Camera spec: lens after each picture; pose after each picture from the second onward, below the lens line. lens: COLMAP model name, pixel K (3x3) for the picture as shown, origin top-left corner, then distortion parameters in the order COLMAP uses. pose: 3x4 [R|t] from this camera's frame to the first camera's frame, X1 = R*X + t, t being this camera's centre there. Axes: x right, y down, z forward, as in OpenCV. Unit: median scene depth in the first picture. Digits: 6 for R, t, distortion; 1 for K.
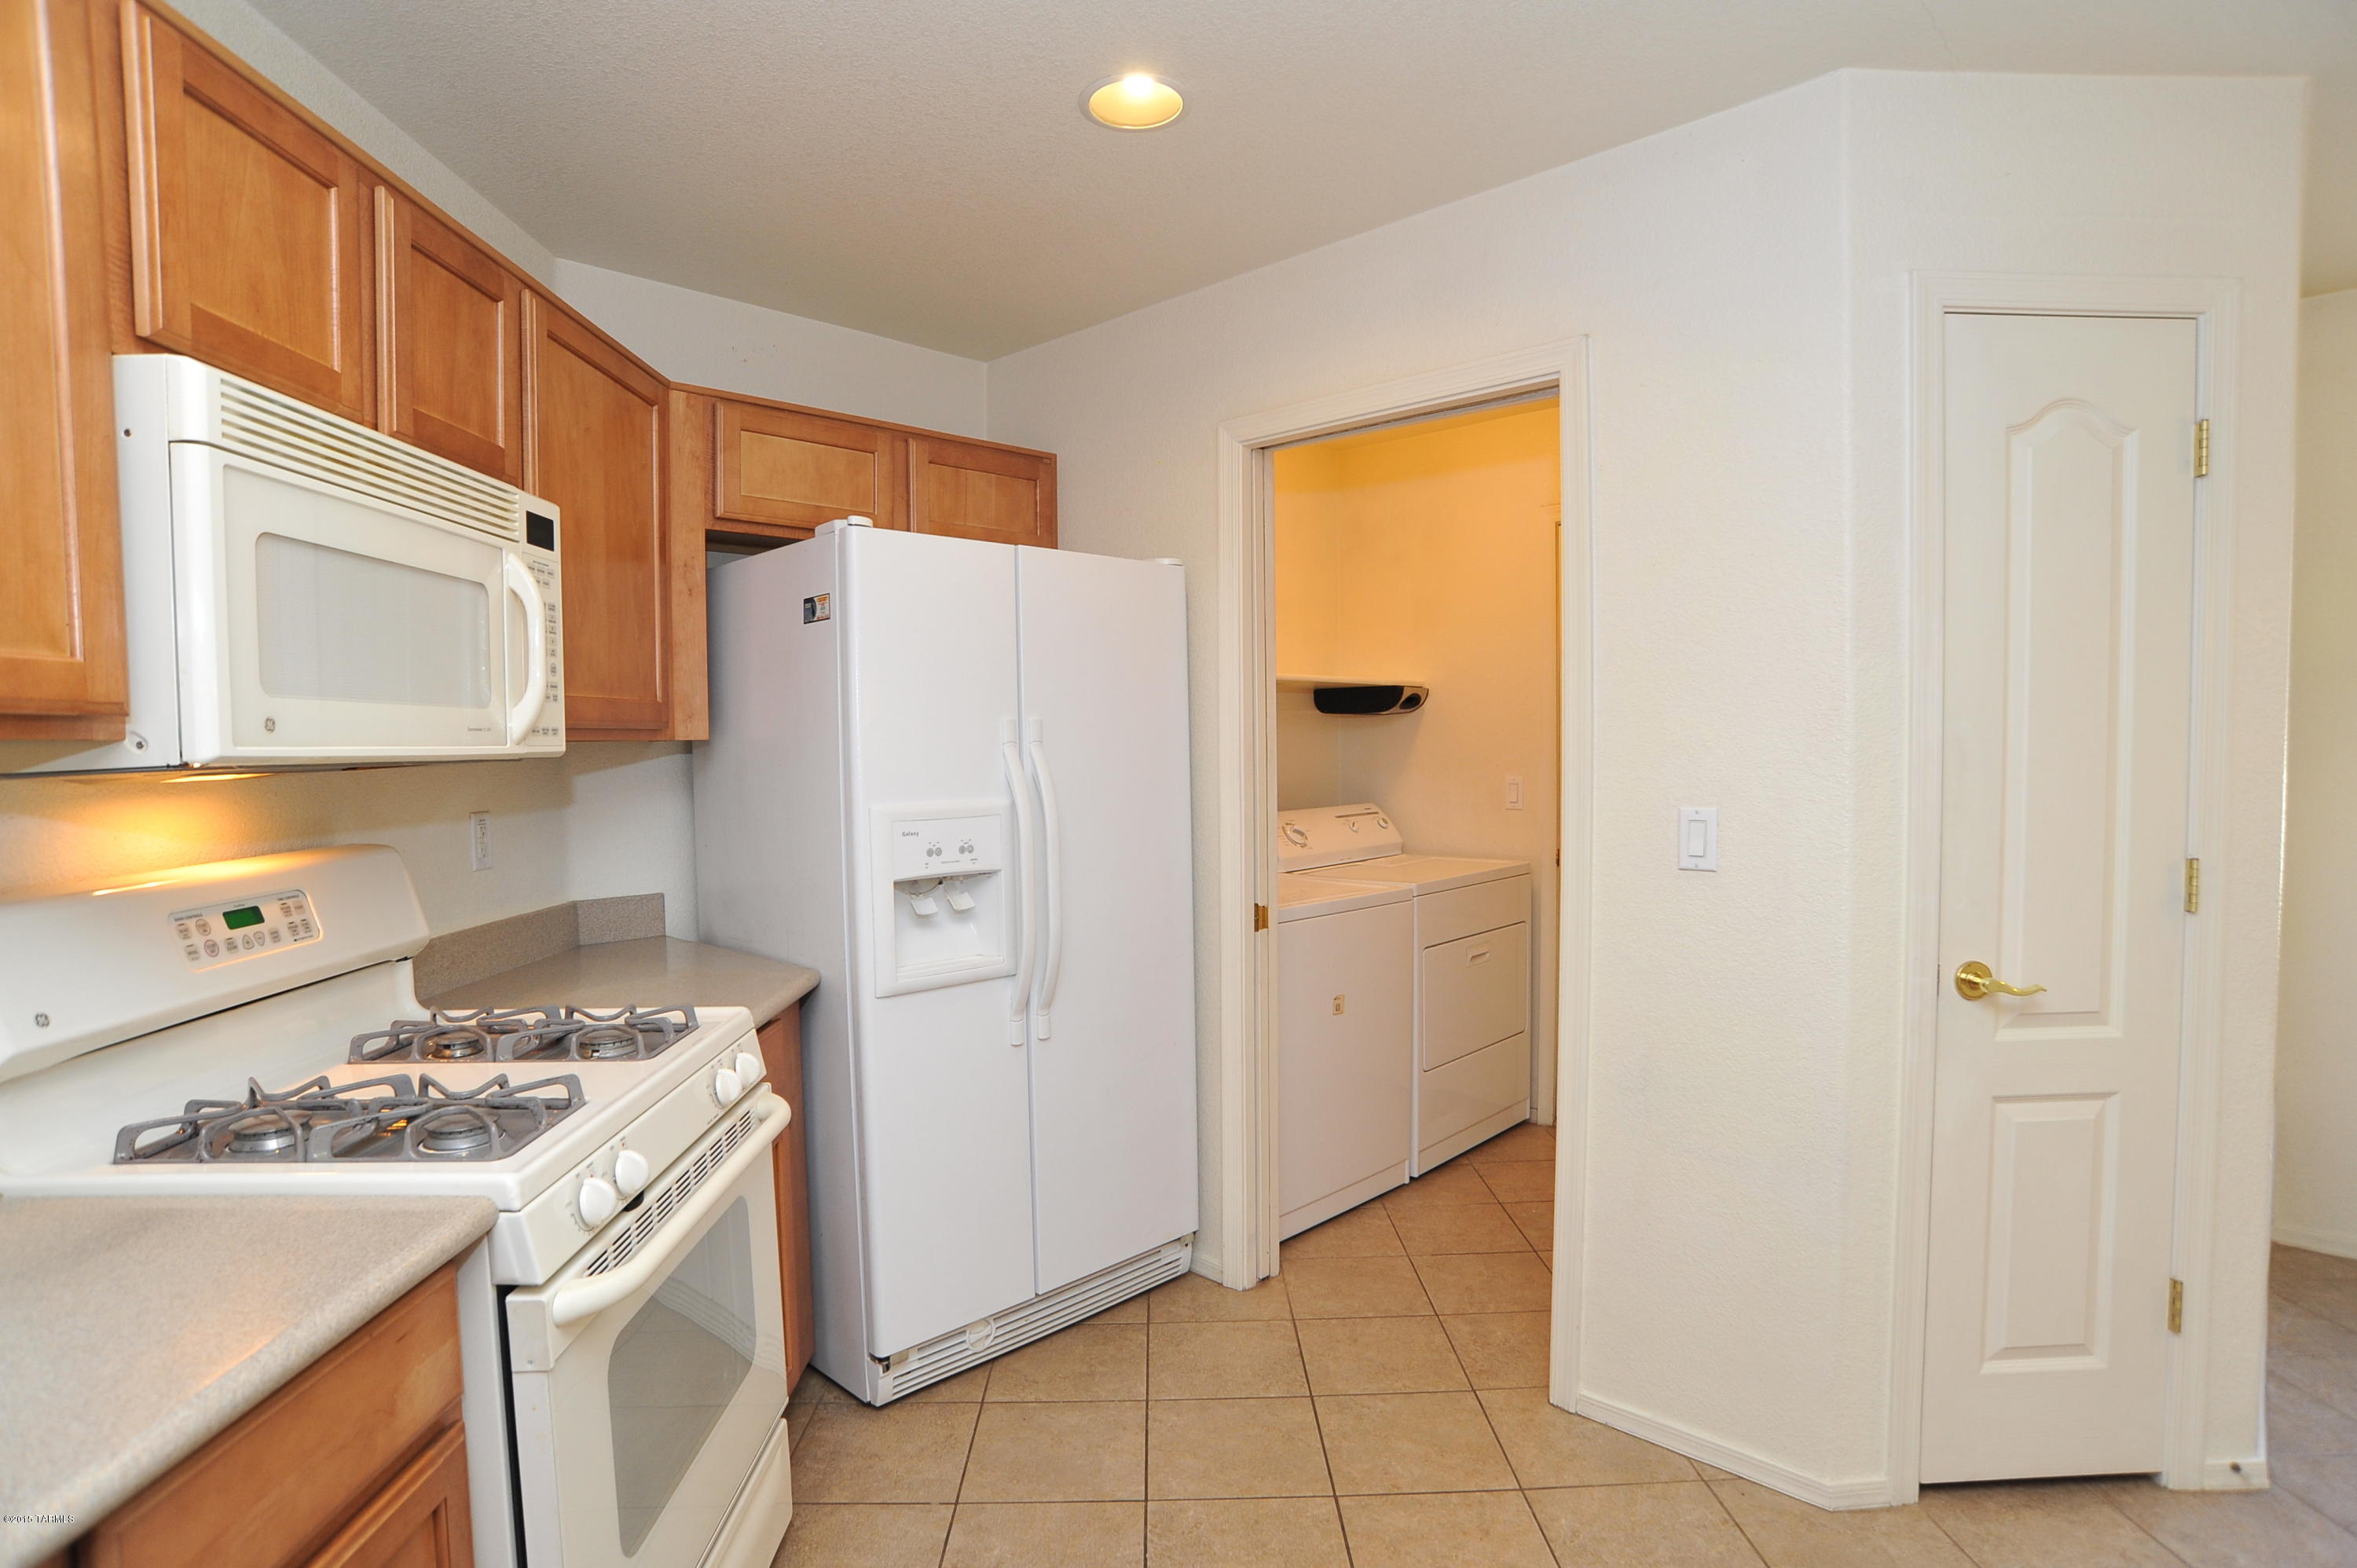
lens RADIAL K [[1222.3, 0, 1177.4], [0, 1222.3, 797.6], [0, 0, 1]] dist [-0.113046, 0.055937]
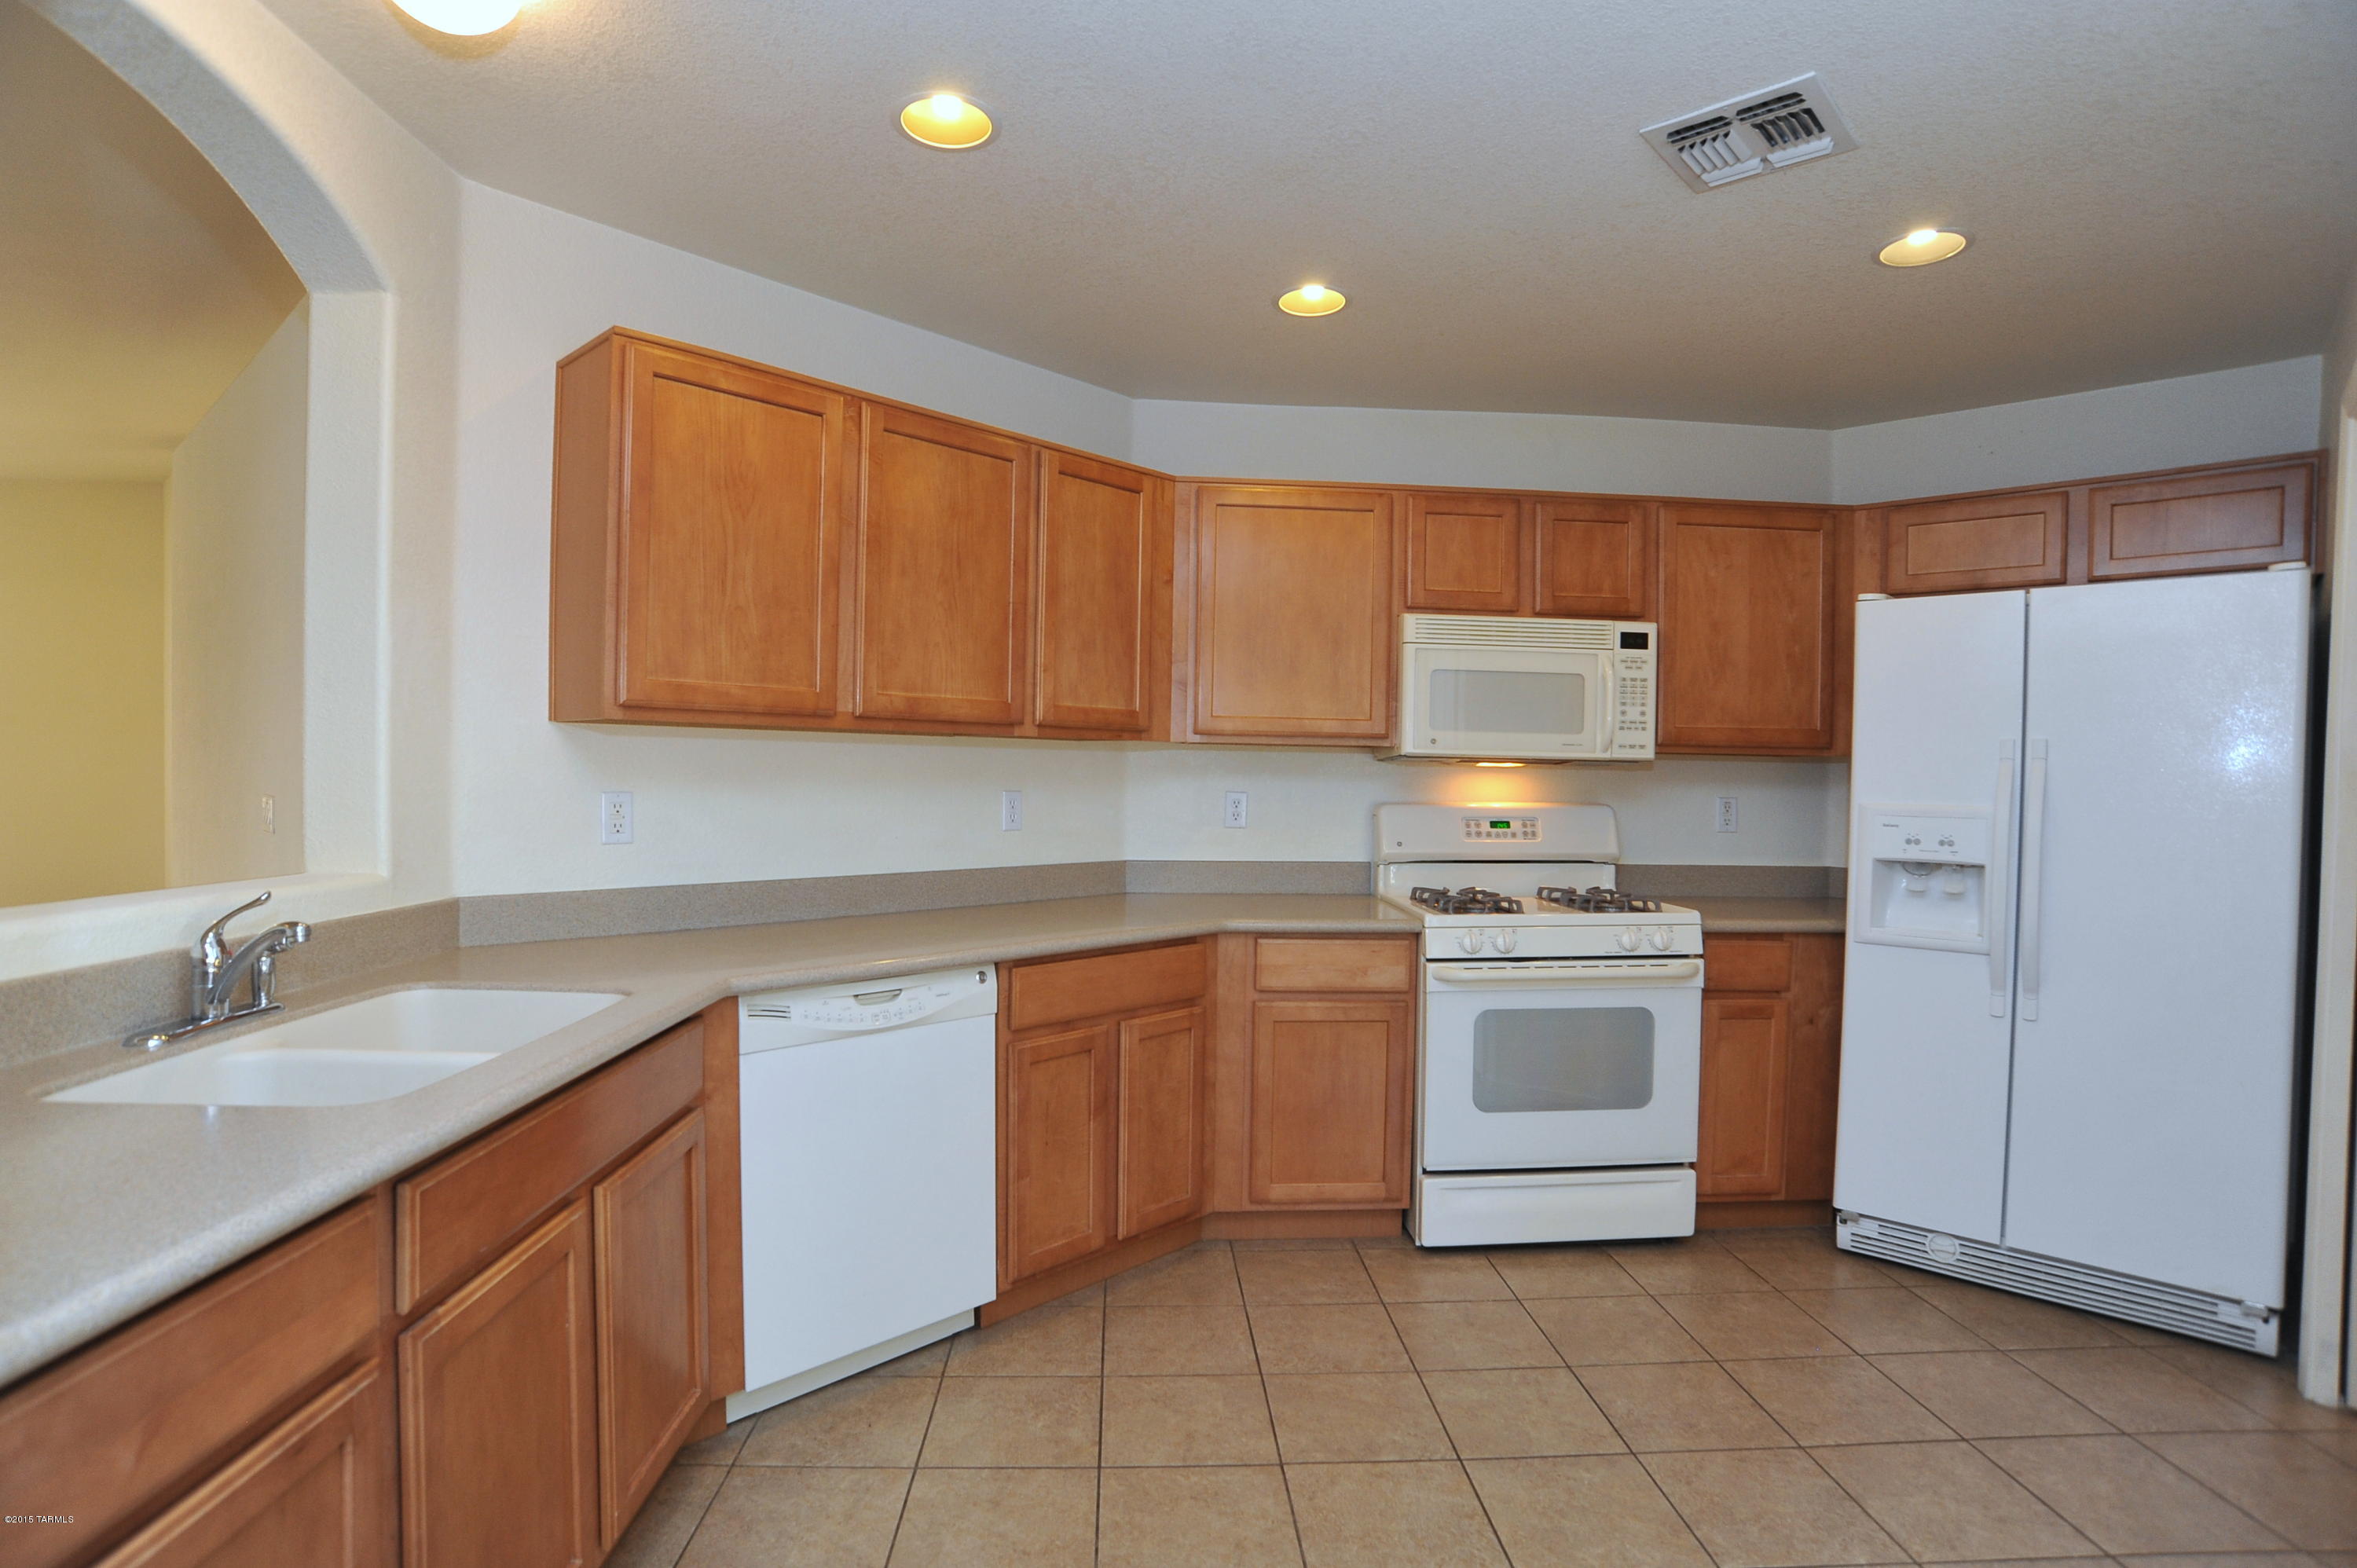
lens RADIAL K [[1218.3, 0, 1235.2], [0, 1218.3, 789.6], [0, 0, 1]] dist [-0.078228, 0.053647]
pose [[0.074142, 0.028092, -0.996852, 1.161993], [-0.064964, 0.997616, 0.023282, 0.007664], [0.995129, 0.063034, 0.075790, 0.201848]]
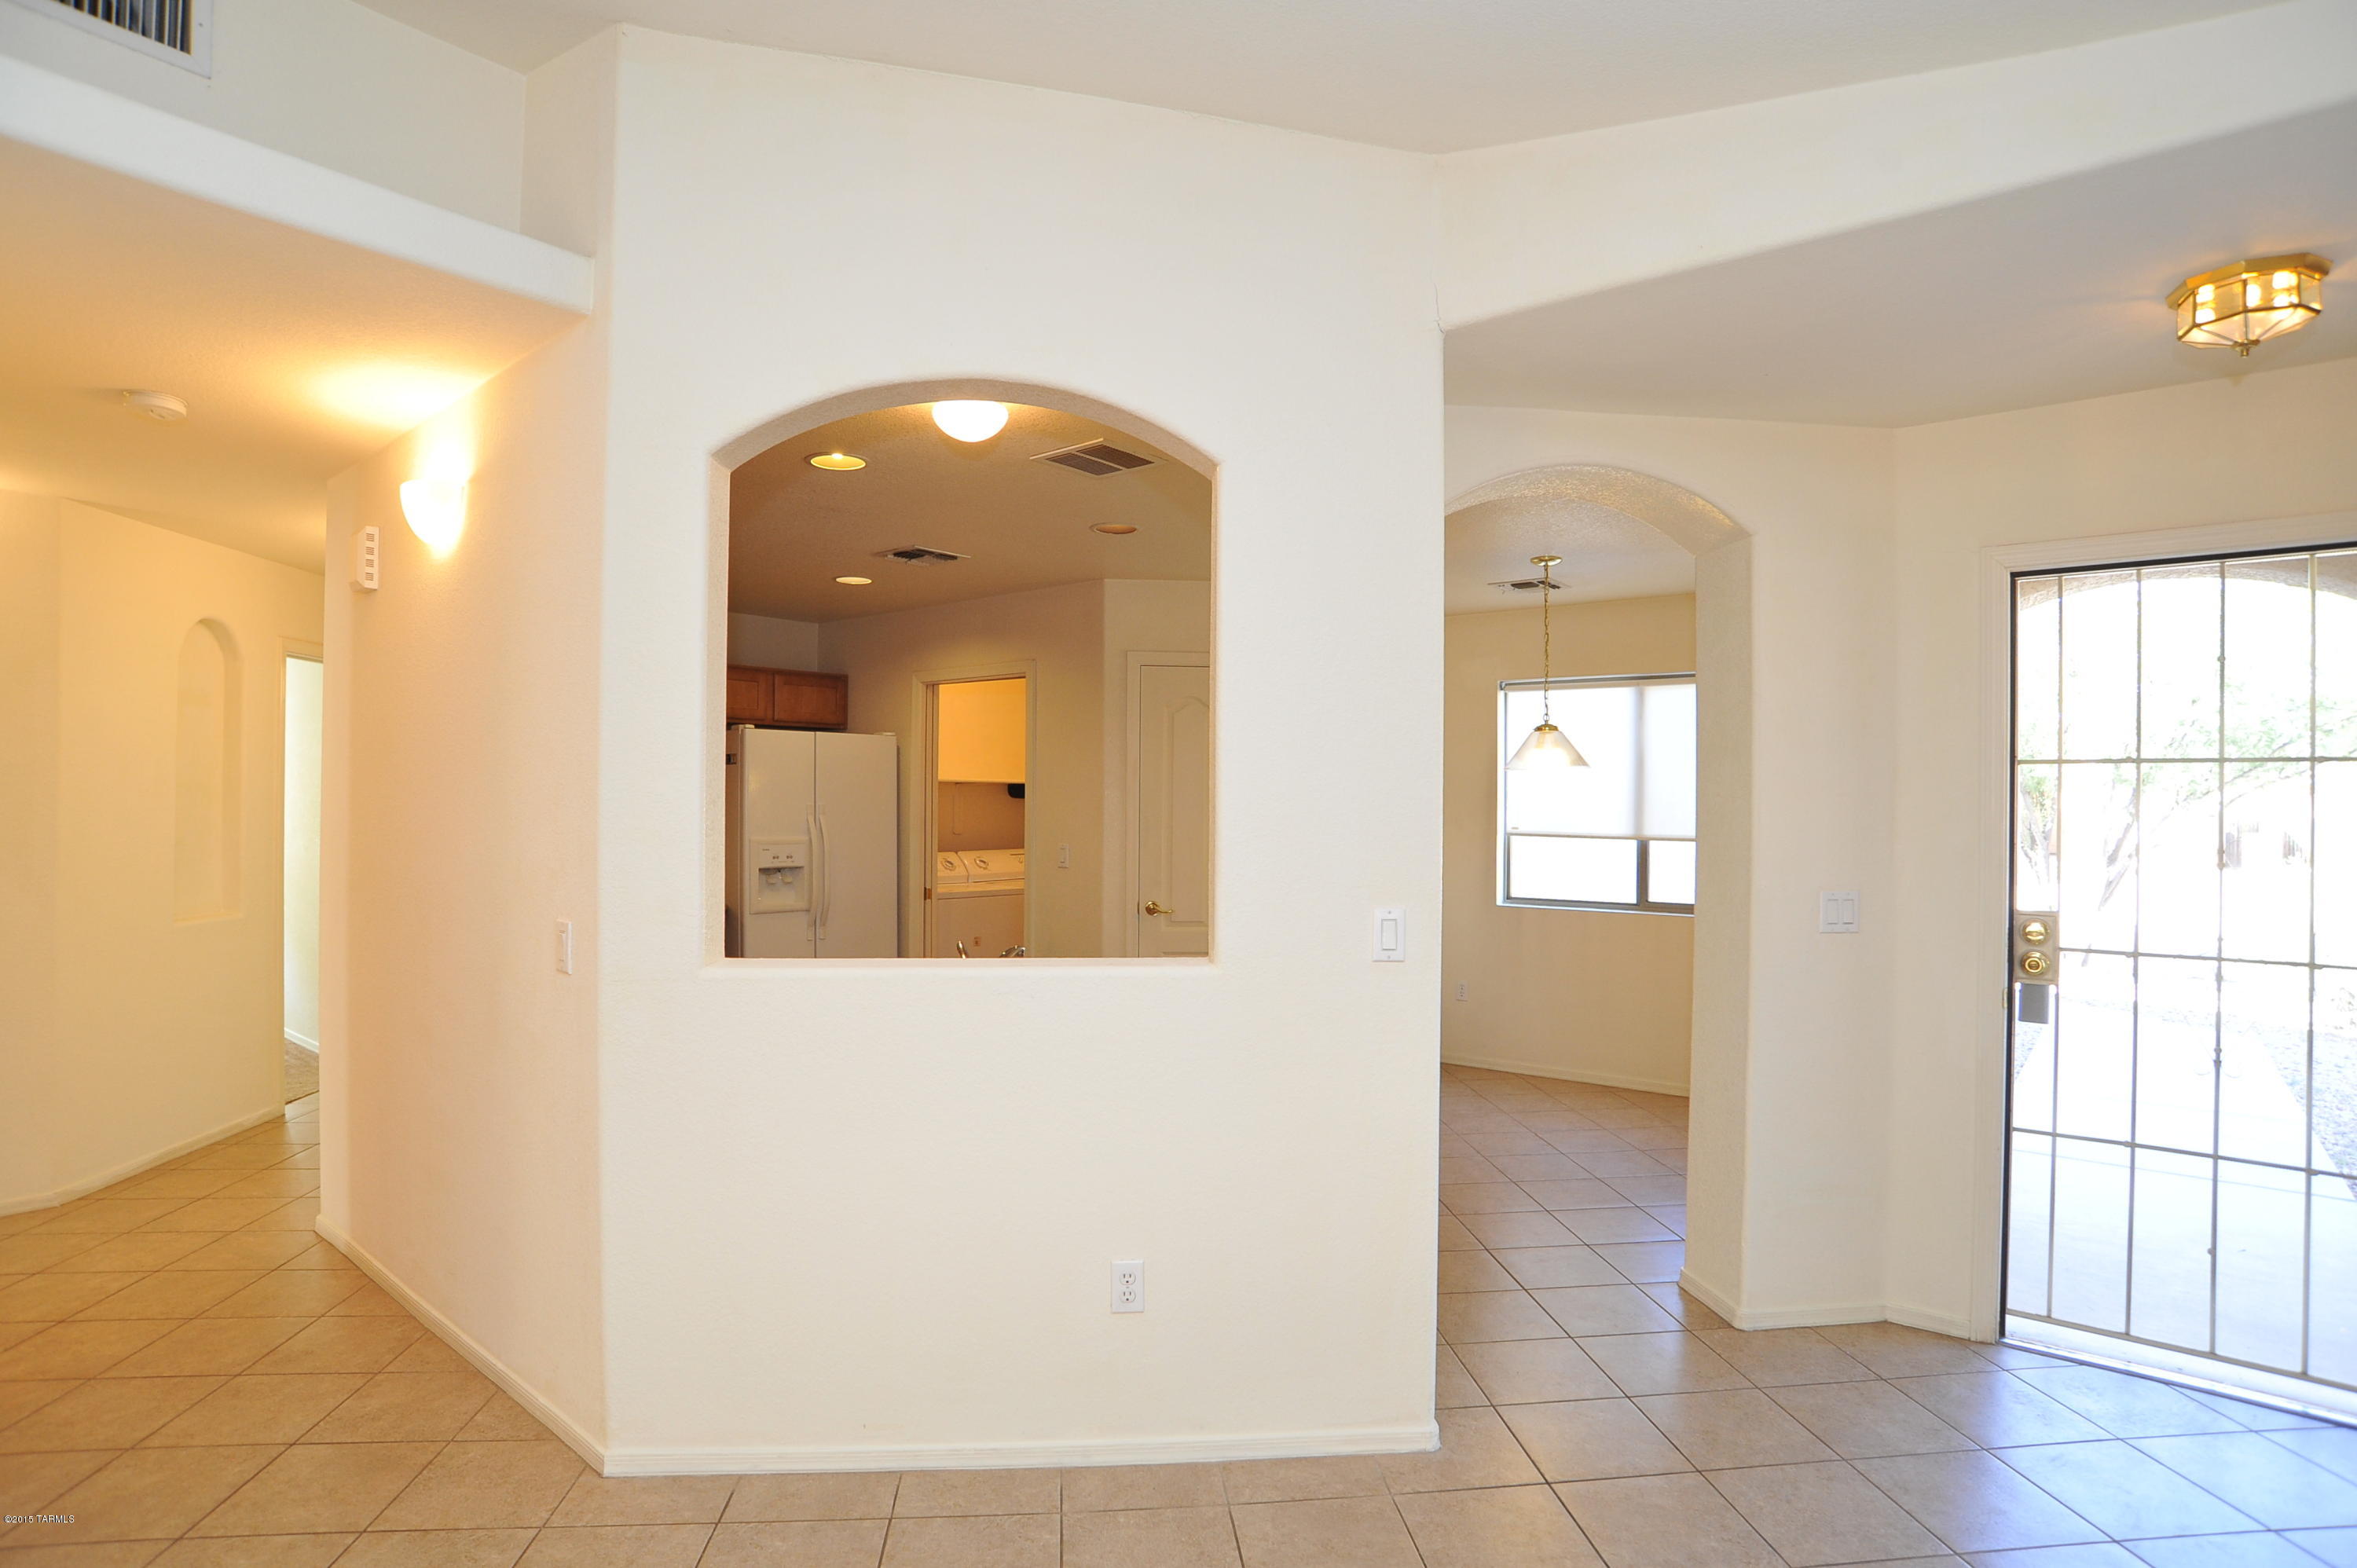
lens RADIAL K [[1222.3, 0, 1177.4], [0, 1222.3, 797.6], [0, 0, 1]] dist [-0.113046, 0.055937]
pose [[0.997262, 0.018582, 0.071577, 0.502857], [-0.015094, 0.998686, -0.048970, 0.035113], [-0.072393, 0.047755, 0.996232, -1.745627]]
